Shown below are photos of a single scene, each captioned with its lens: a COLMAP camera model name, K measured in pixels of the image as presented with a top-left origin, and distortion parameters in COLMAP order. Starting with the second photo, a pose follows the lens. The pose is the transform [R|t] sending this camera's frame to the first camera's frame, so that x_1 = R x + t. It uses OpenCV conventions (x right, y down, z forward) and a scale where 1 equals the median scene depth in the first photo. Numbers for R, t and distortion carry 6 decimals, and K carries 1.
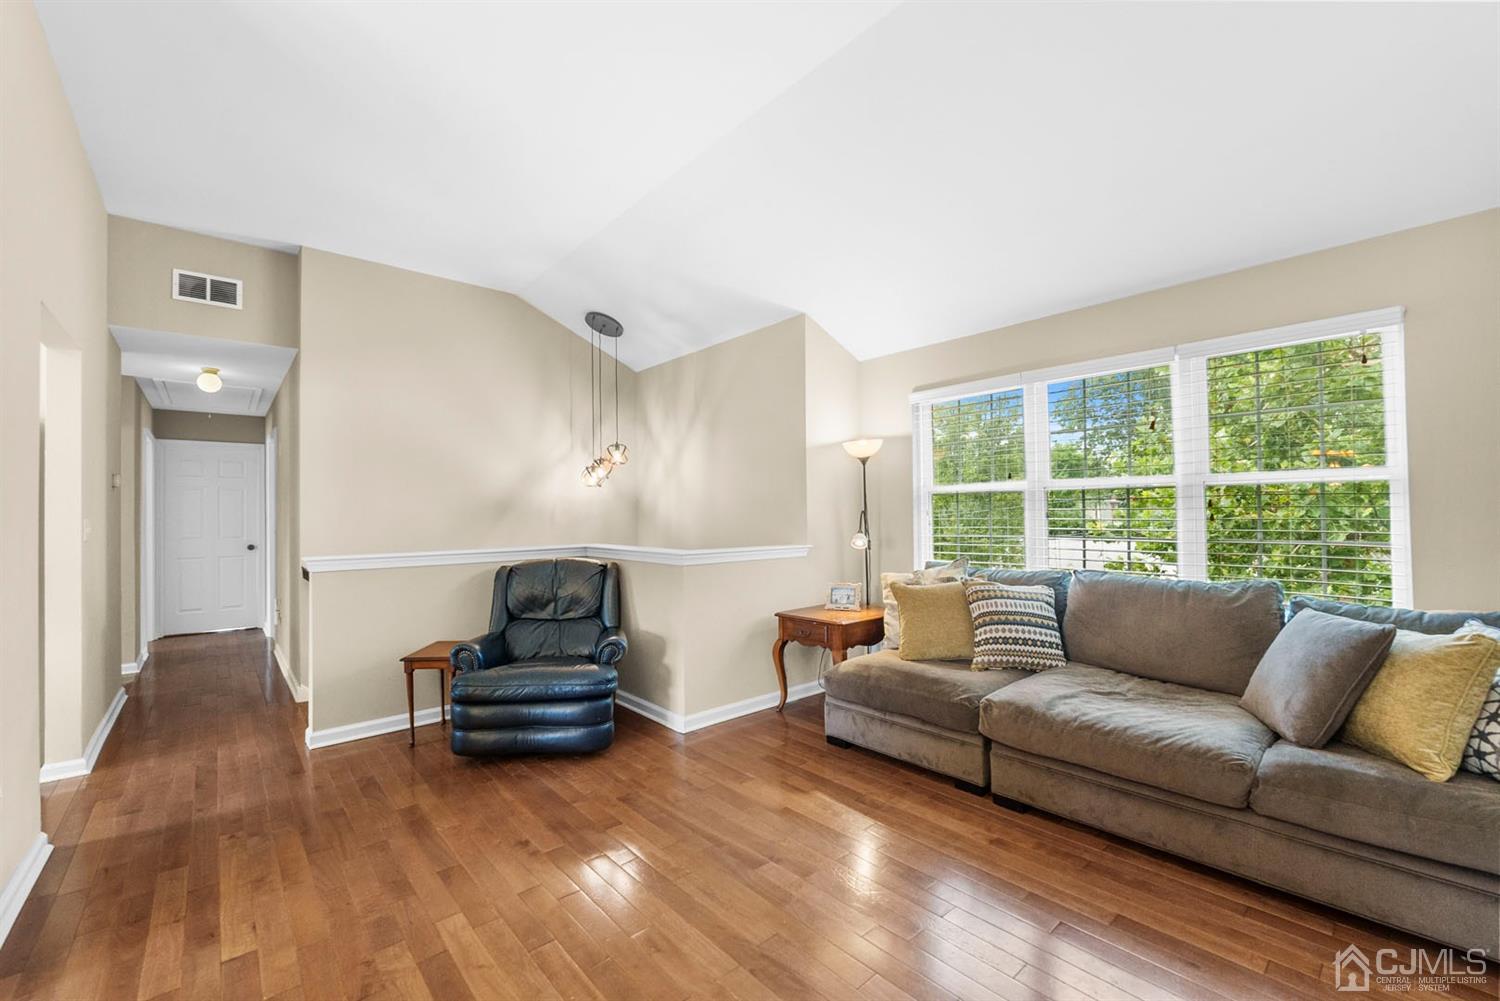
lens RADIAL K [[609.0, 0, 753.6], [0, 609.0, 509.3], [0, 0, 1]] dist [-0.000728, -0.010335]
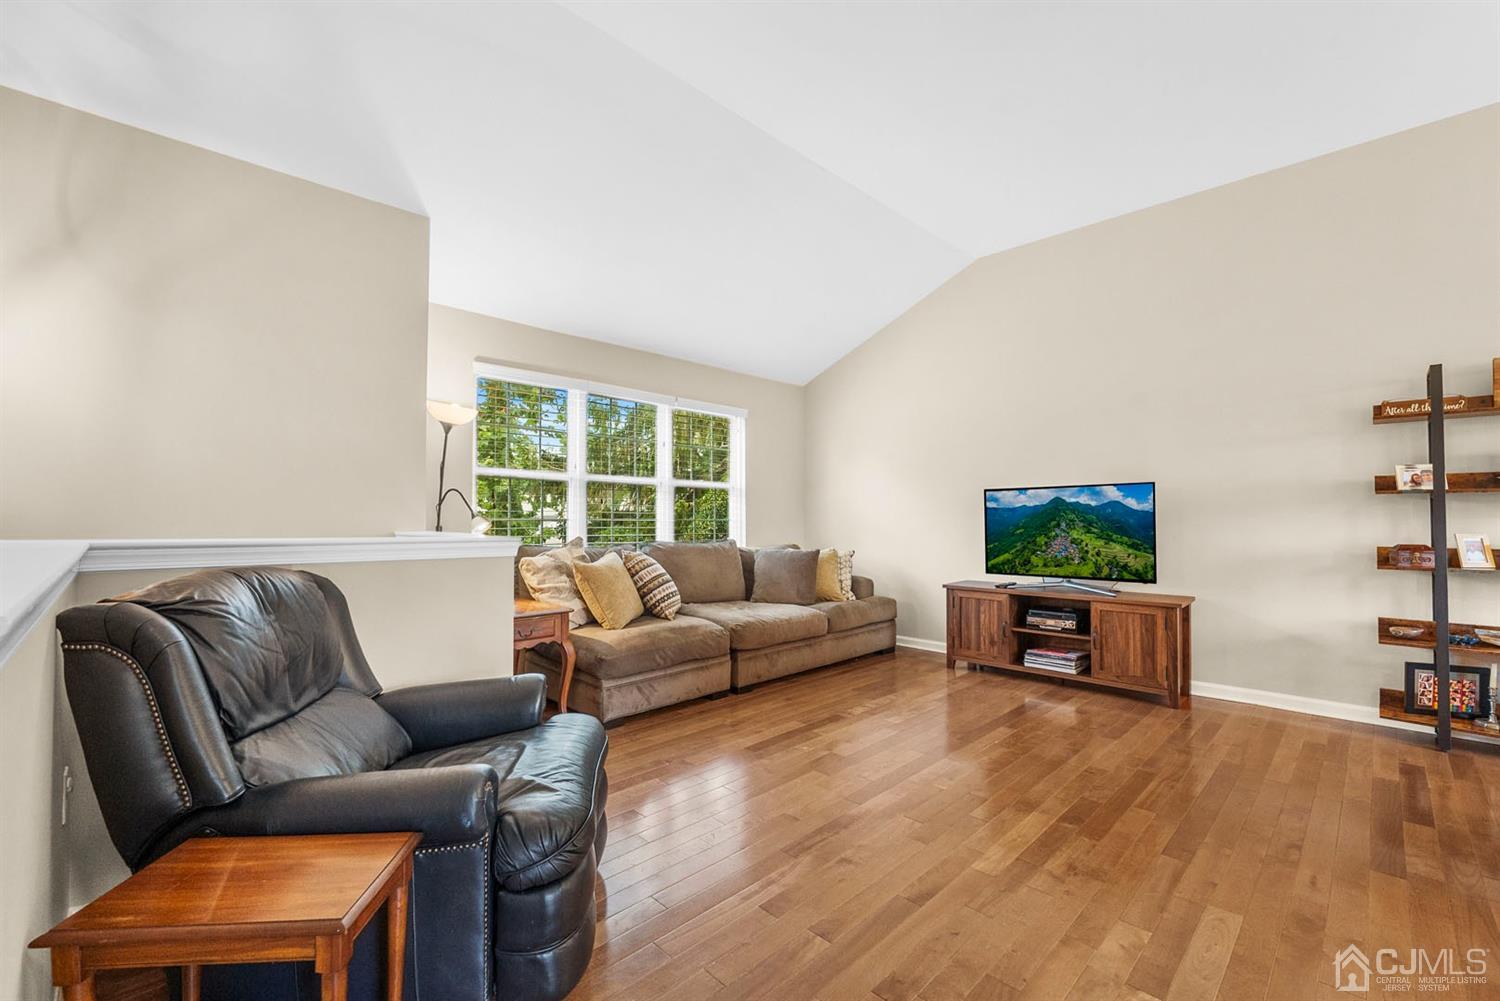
lens RADIAL K [[628.8, 0, 747.1], [0, 628.8, 505.5], [0, 0, 1]] dist [-0.009946, -0.000634]
pose [[-0.048696, 0.029139, 0.998389, -0.921210], [-0.013045, 0.999471, -0.029807, 0.060113], [-0.998728, -0.014476, -0.048290, 0.866900]]
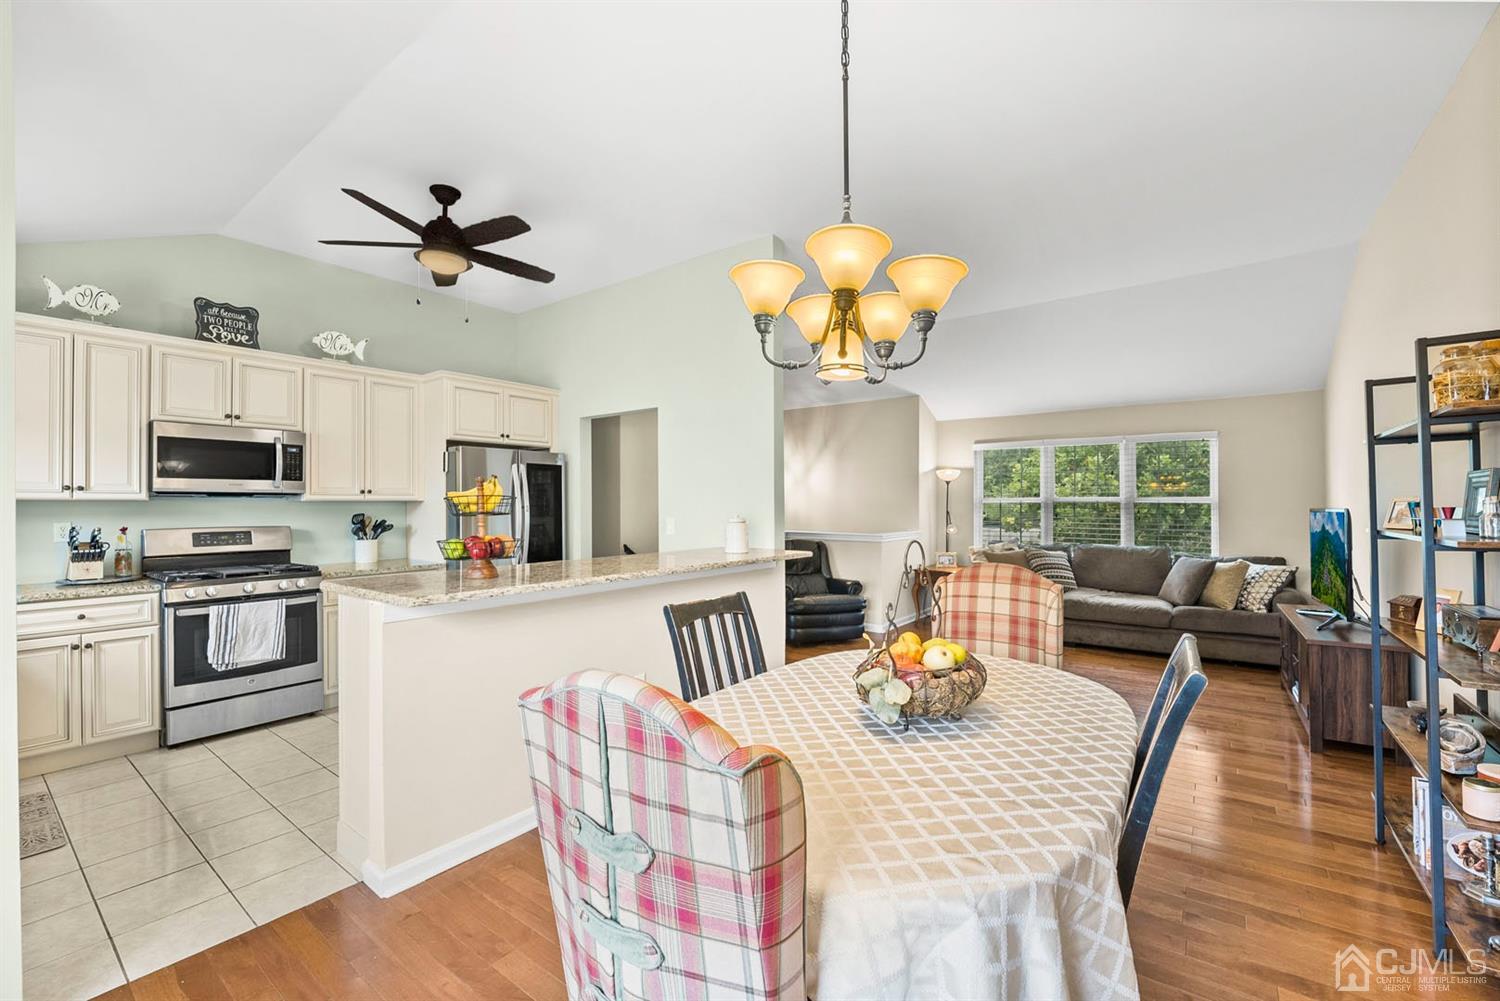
lens RADIAL K [[616.5, 0, 751.2], [0, 616.5, 500.3], [0, 0, 1]] dist [-0.009864, -0.000316]
pose [[0.979637, 0.013795, 0.200300, -0.967531], [-0.014536, 0.999892, 0.002229, -0.032942], [-0.200248, -0.005095, 0.979732, -0.807297]]
